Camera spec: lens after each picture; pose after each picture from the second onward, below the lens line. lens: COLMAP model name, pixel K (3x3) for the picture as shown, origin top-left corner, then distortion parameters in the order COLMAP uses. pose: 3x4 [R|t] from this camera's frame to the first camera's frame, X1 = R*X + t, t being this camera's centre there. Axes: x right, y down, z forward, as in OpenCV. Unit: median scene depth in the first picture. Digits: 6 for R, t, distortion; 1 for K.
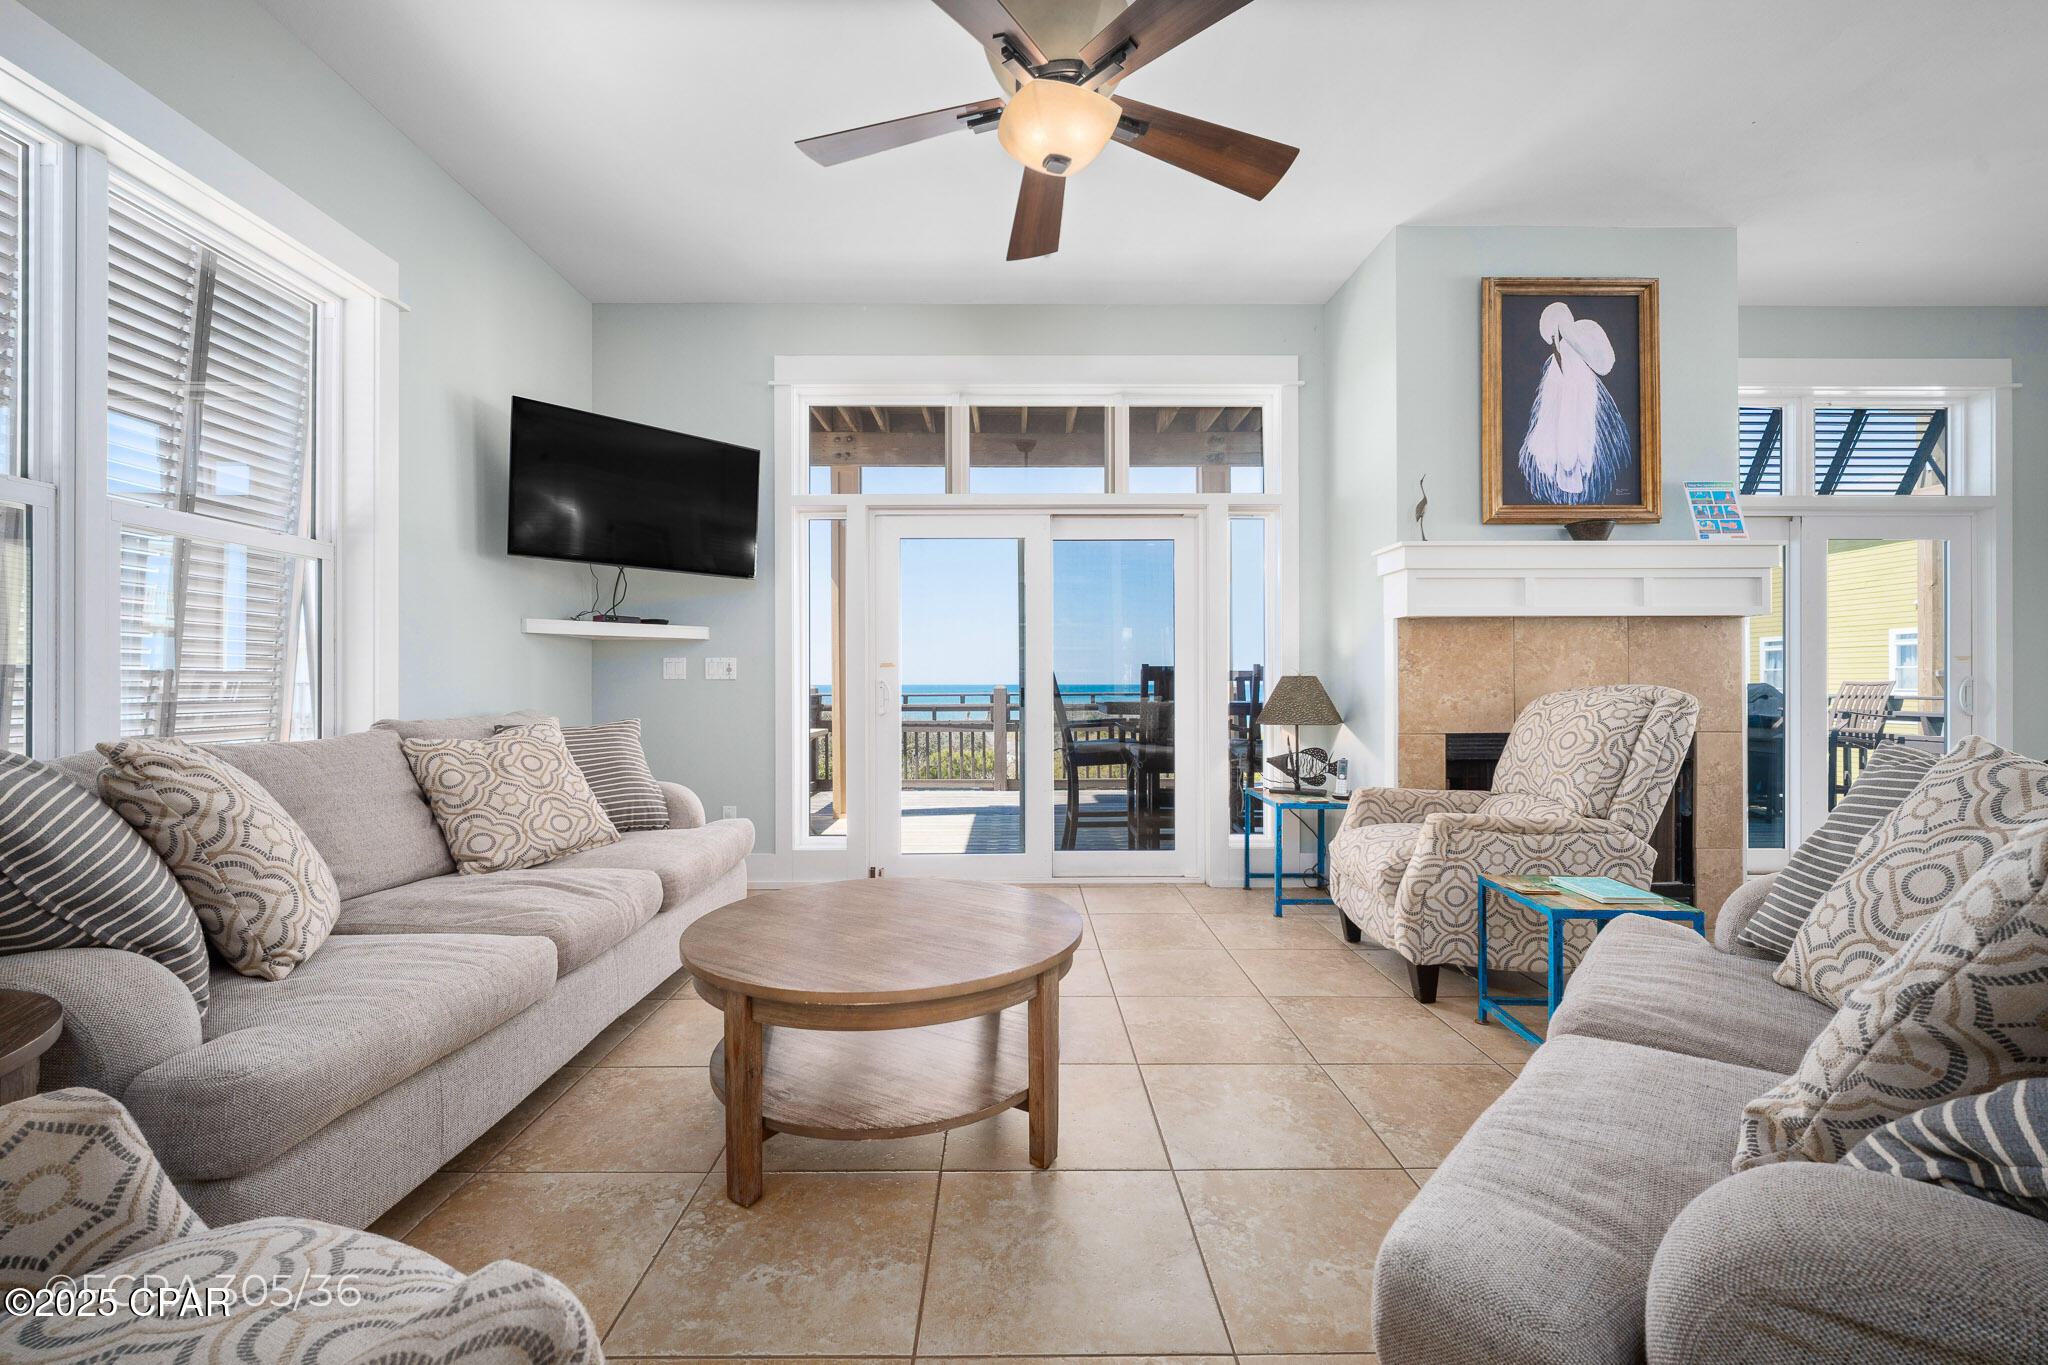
lens RADIAL K [[854.3, 0, 1035.4], [0, 854.3, 674.5], [0, 0, 1]] dist [-0.003166, 0.000484]
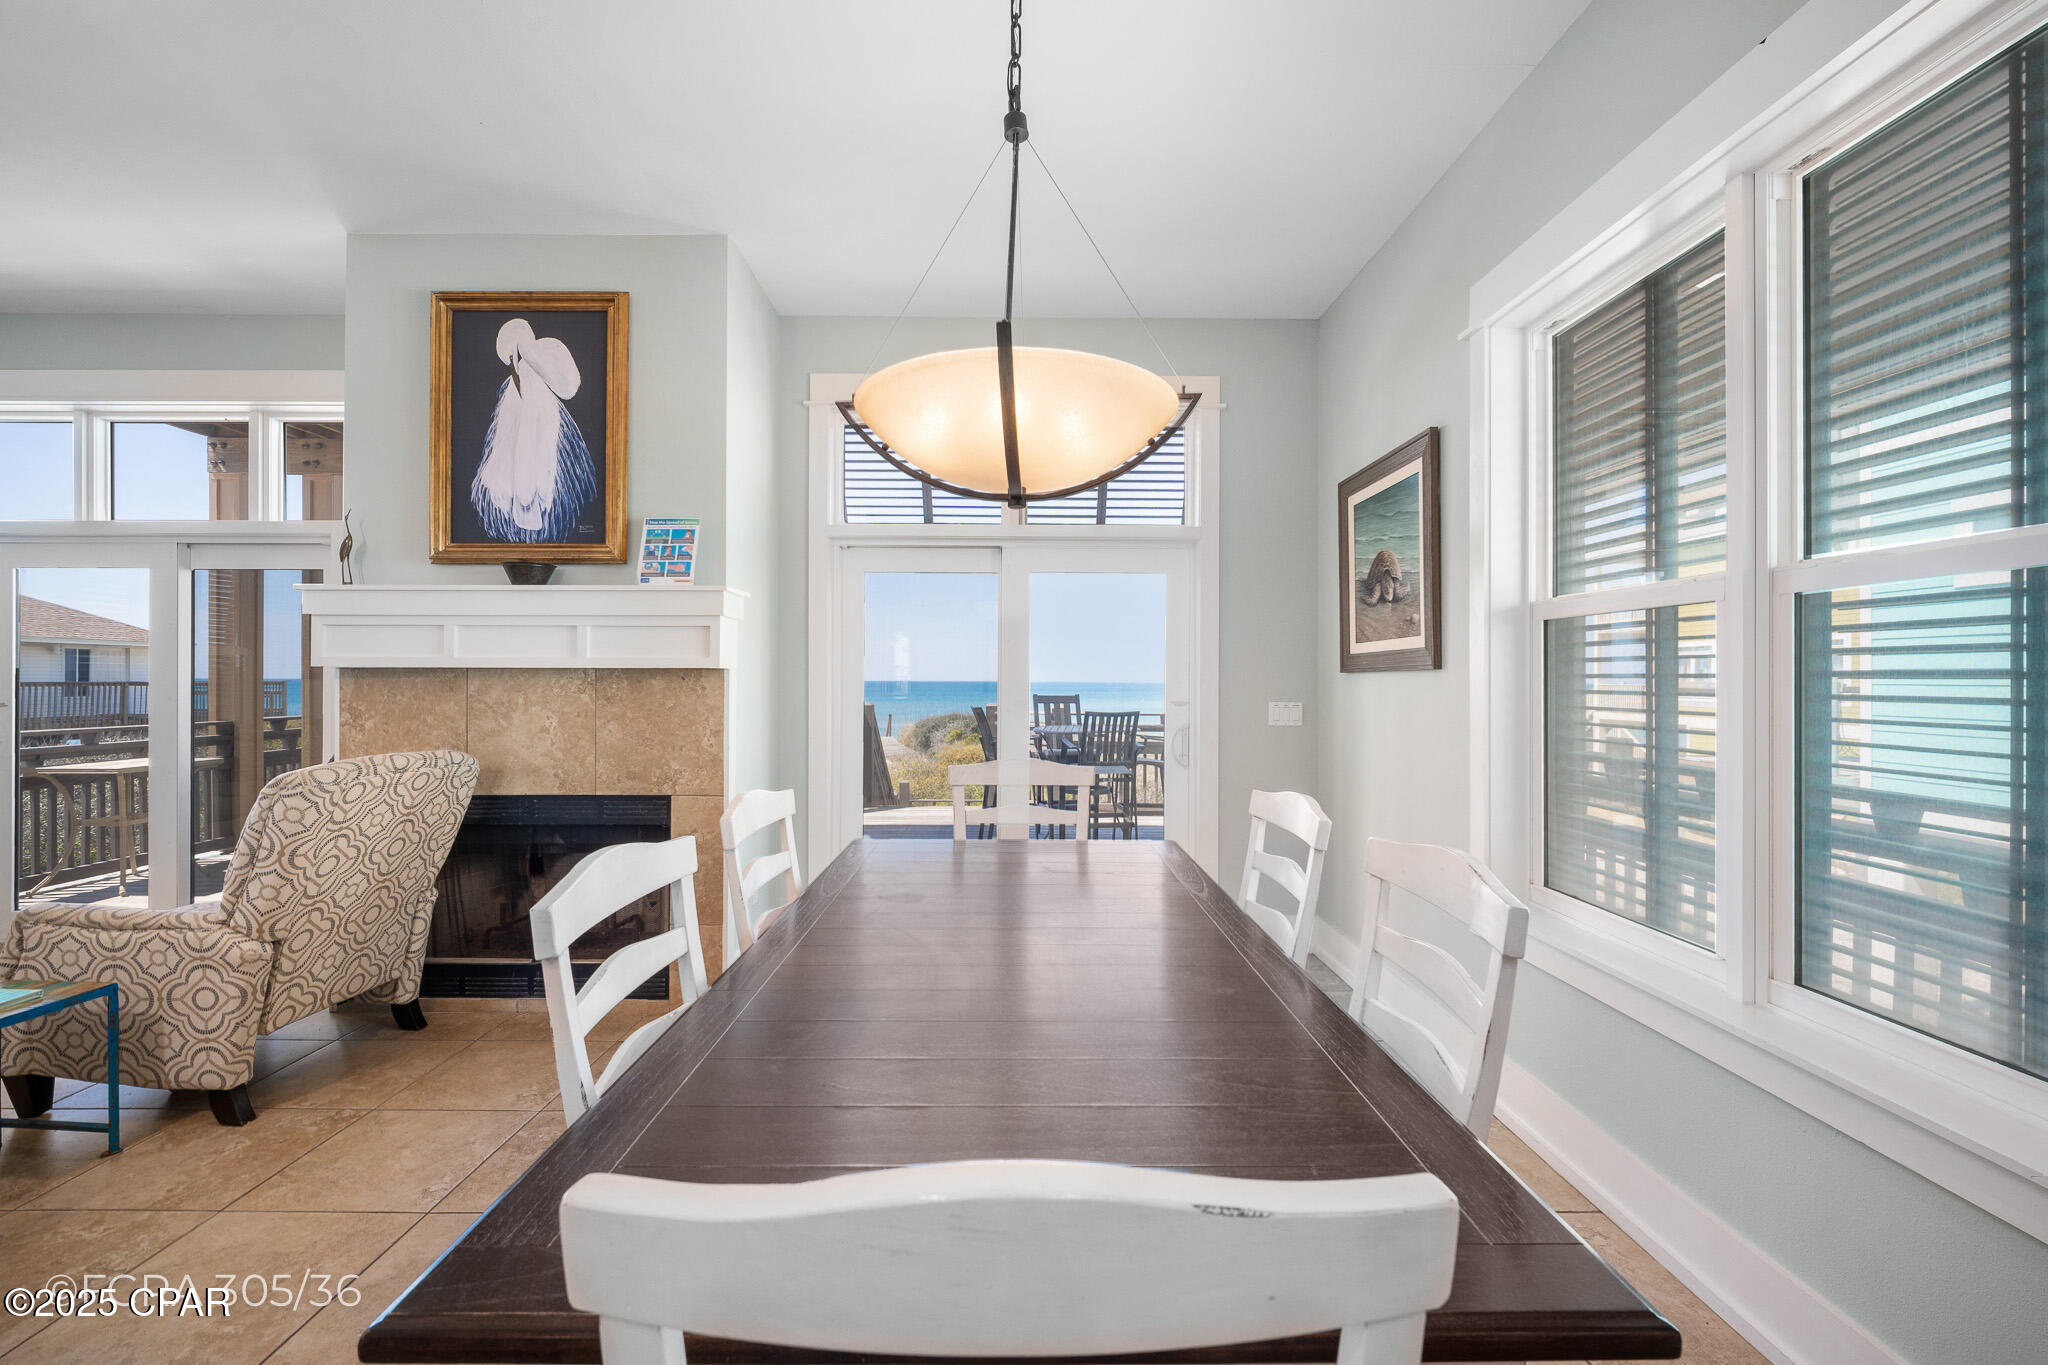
lens RADIAL K [[854.3, 0, 993.7], [0, 854.3, 681.7], [0, 0, 1]] dist [-0.003166, 0.000484]
pose [[0.999803, 0.007406, -0.018439, 1.139054], [-0.007252, 0.999938, 0.008398, -0.063418], [0.018500, -0.008262, 0.999795, 0.104415]]
